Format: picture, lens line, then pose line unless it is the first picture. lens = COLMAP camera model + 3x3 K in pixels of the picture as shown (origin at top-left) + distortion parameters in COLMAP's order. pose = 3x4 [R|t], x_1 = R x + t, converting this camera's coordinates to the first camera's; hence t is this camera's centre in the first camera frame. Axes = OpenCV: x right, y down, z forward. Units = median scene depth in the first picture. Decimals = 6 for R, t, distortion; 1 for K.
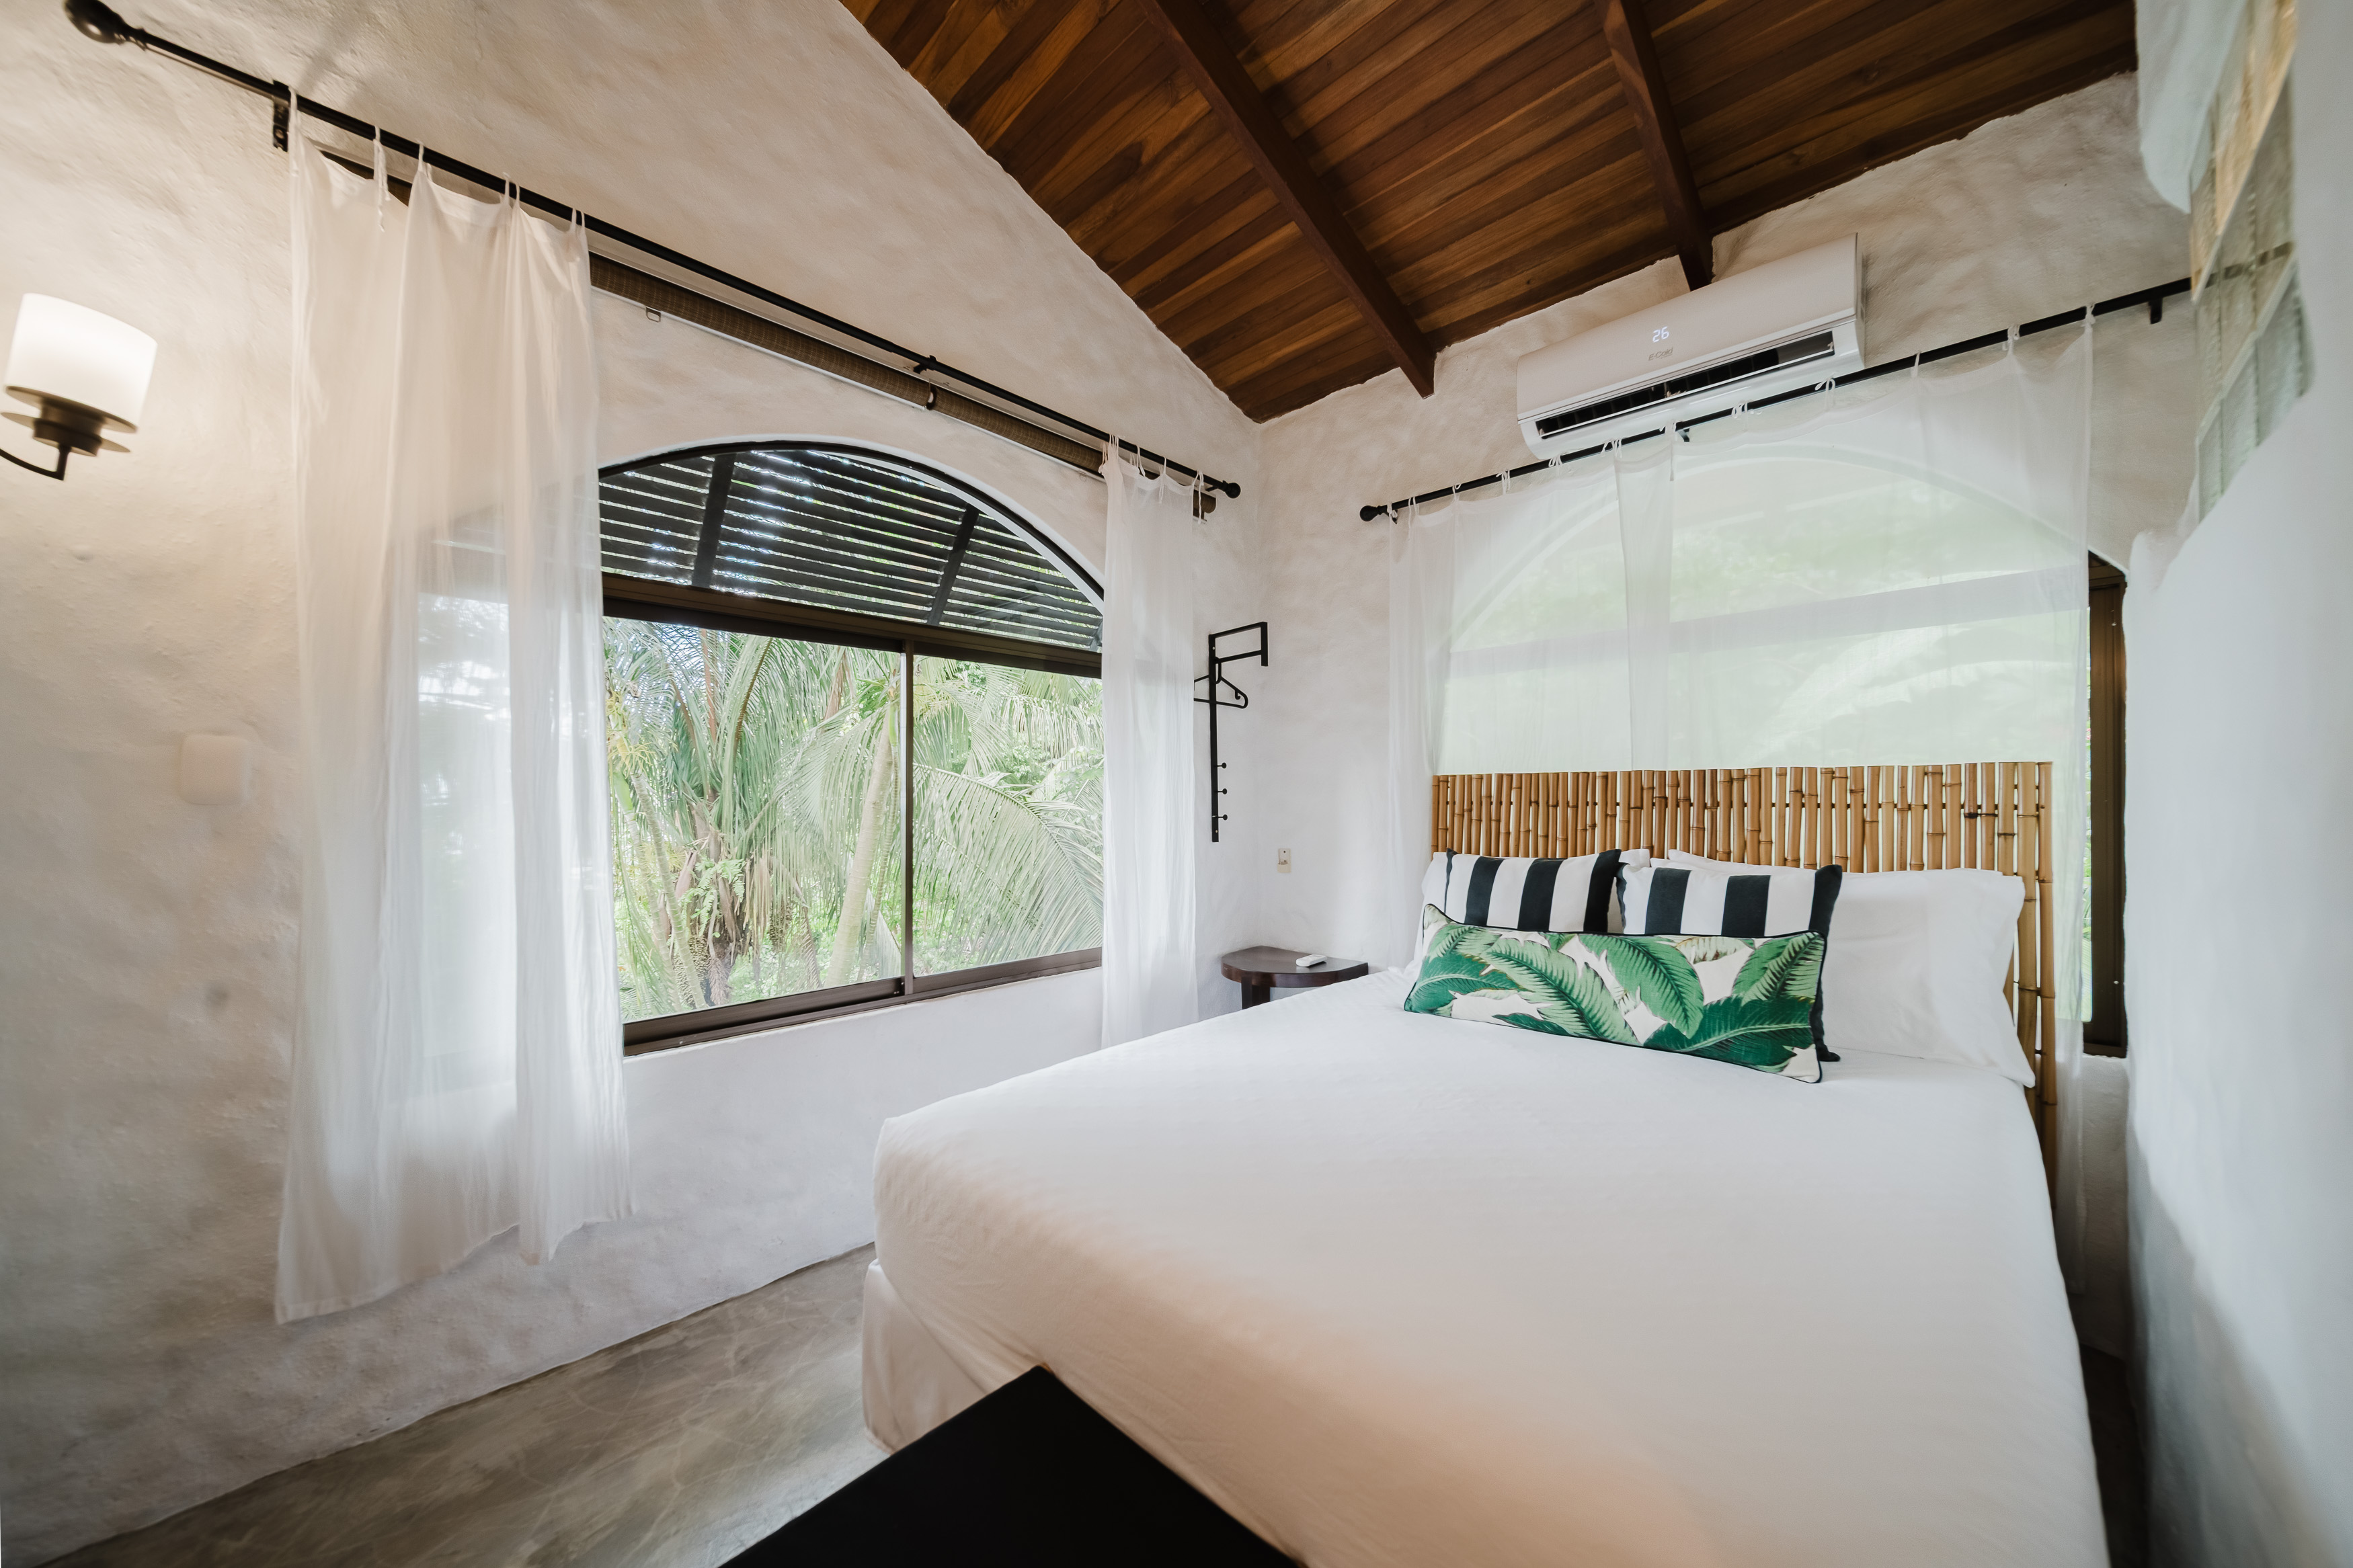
lens RADIAL K [[817.8, 0, 1175.6], [0, 817.8, 785.9], [0, 0, 1]] dist [-0.000137, -0.000018]
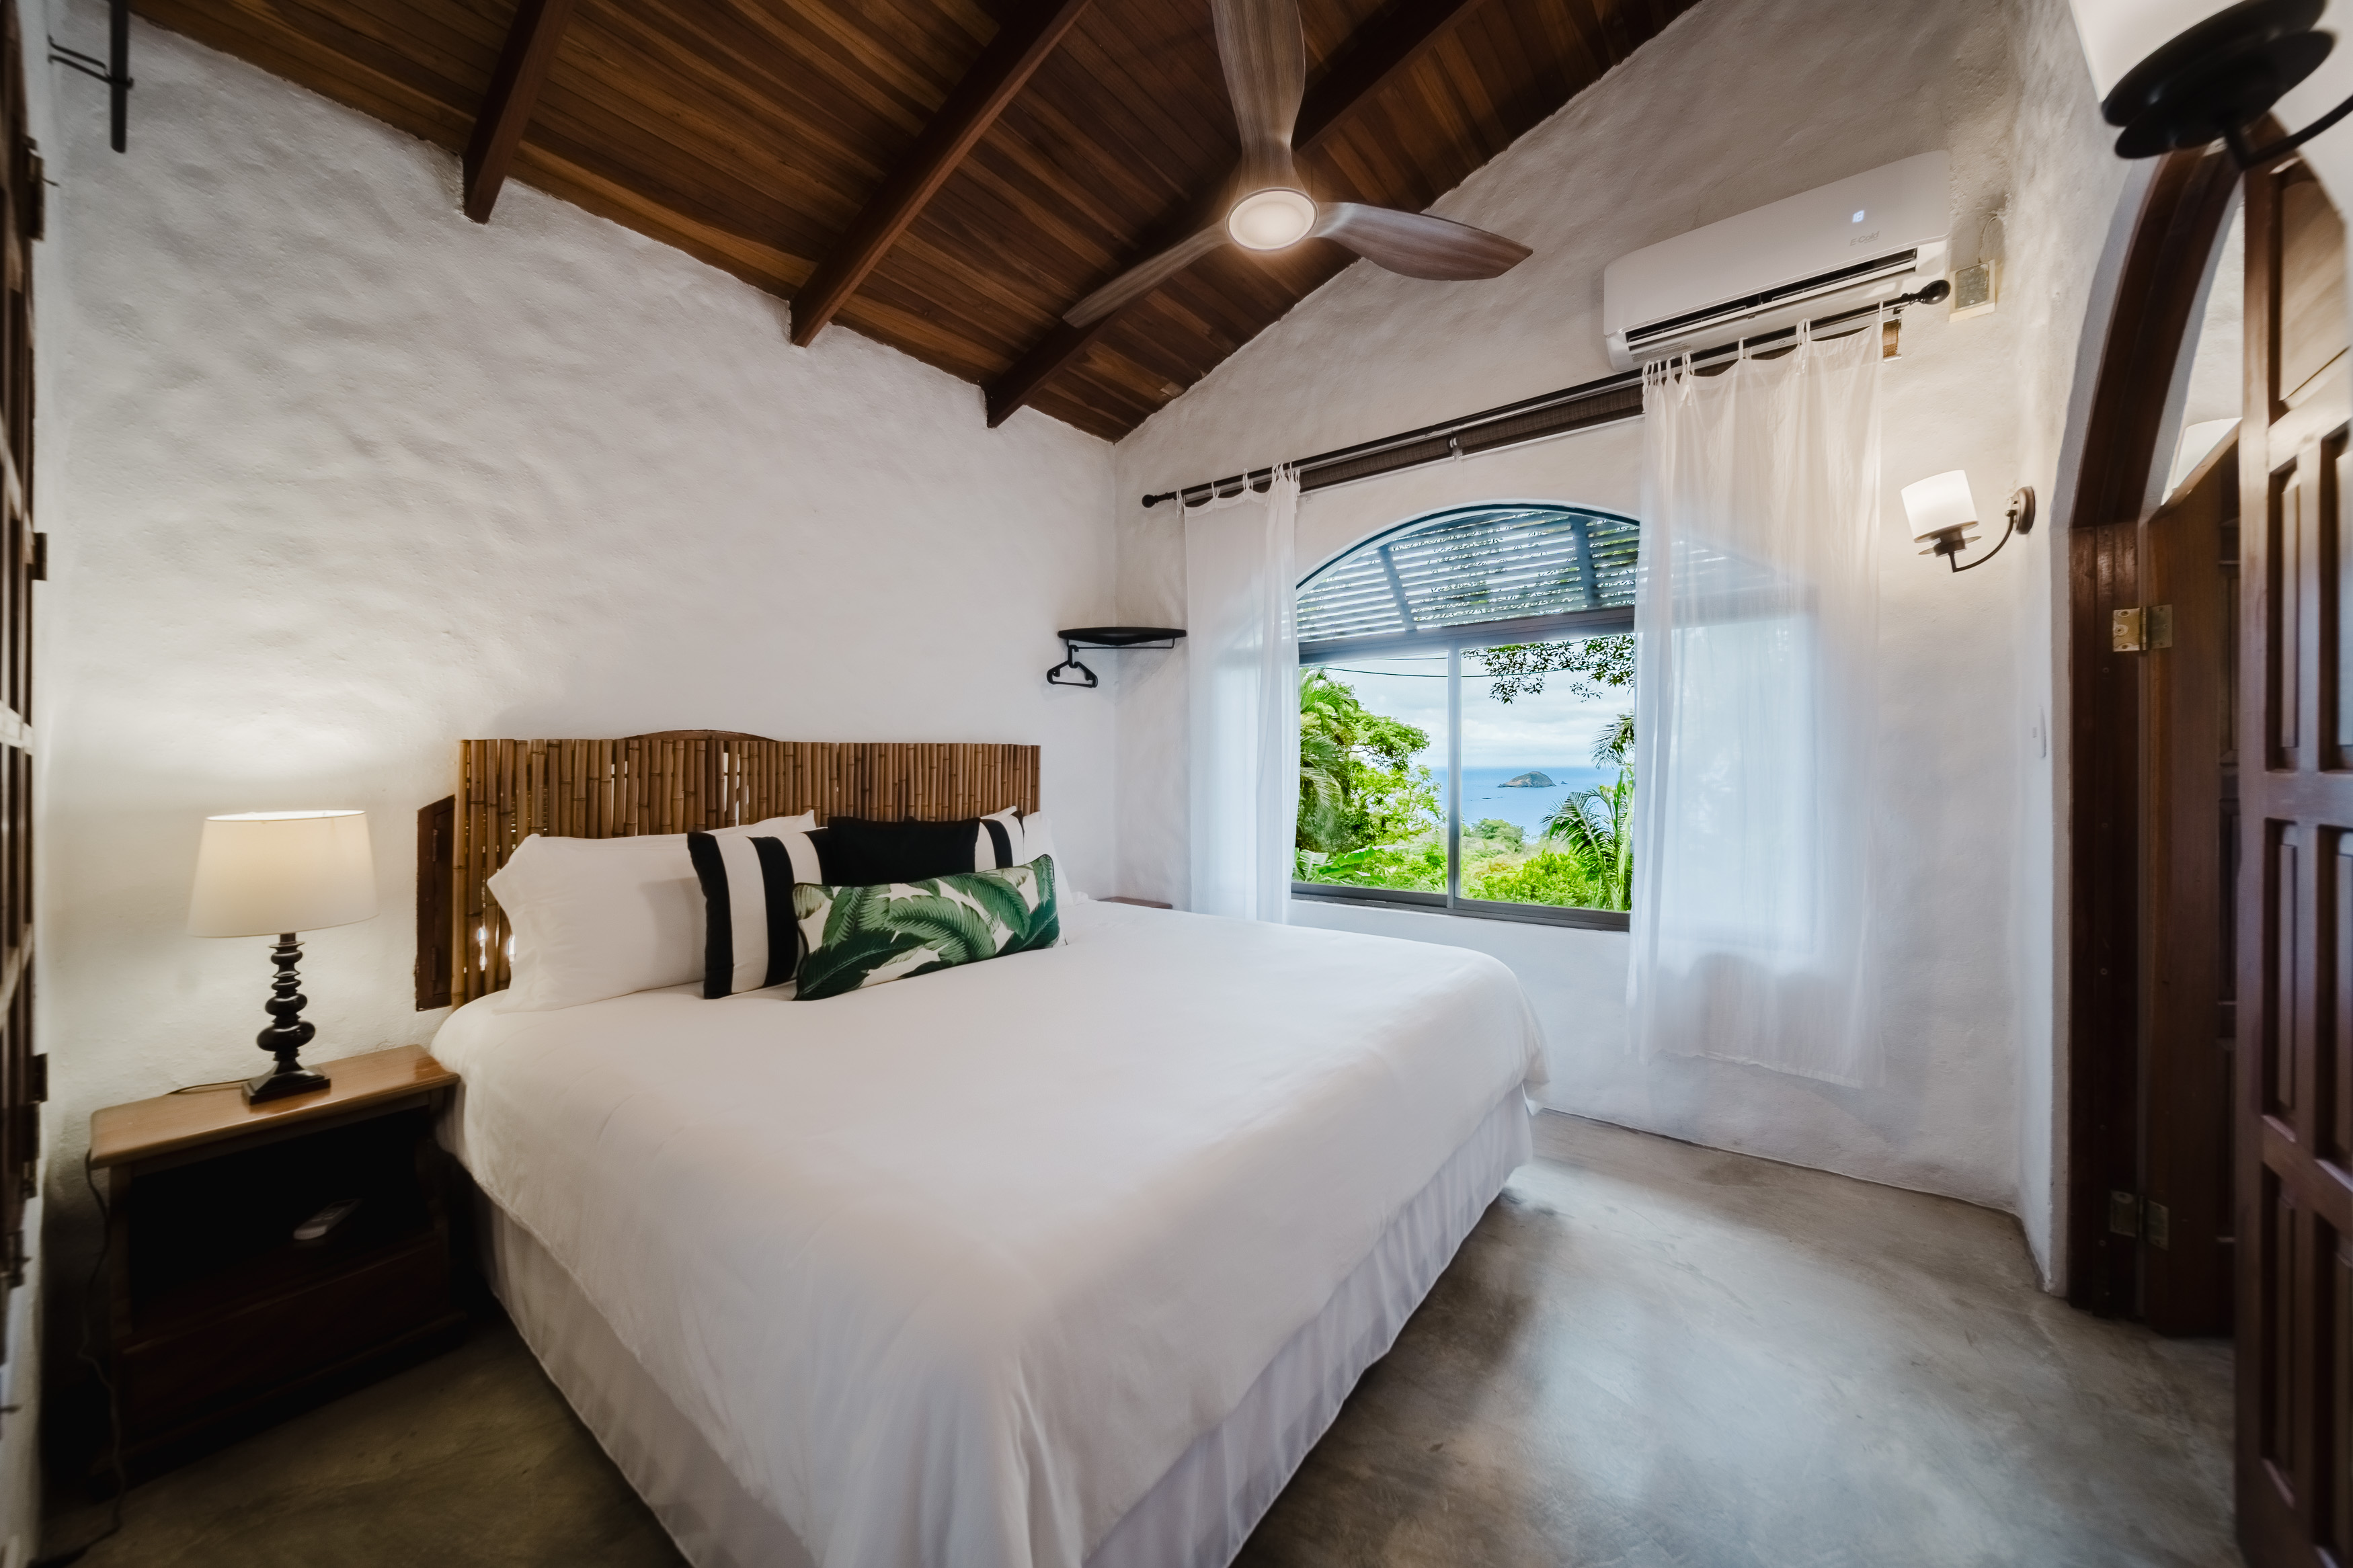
lens RADIAL K [[817.8, 0, 1176.6], [0, 817.8, 785.3], [0, 0, 1]] dist [-0.000137, -0.000018]
pose [[-0.092980, 0.001056, 0.995667, -0.803478], [0.007731, 0.999970, -0.000339, 0.028994], [-0.995638, 0.007666, -0.092985, 0.776361]]
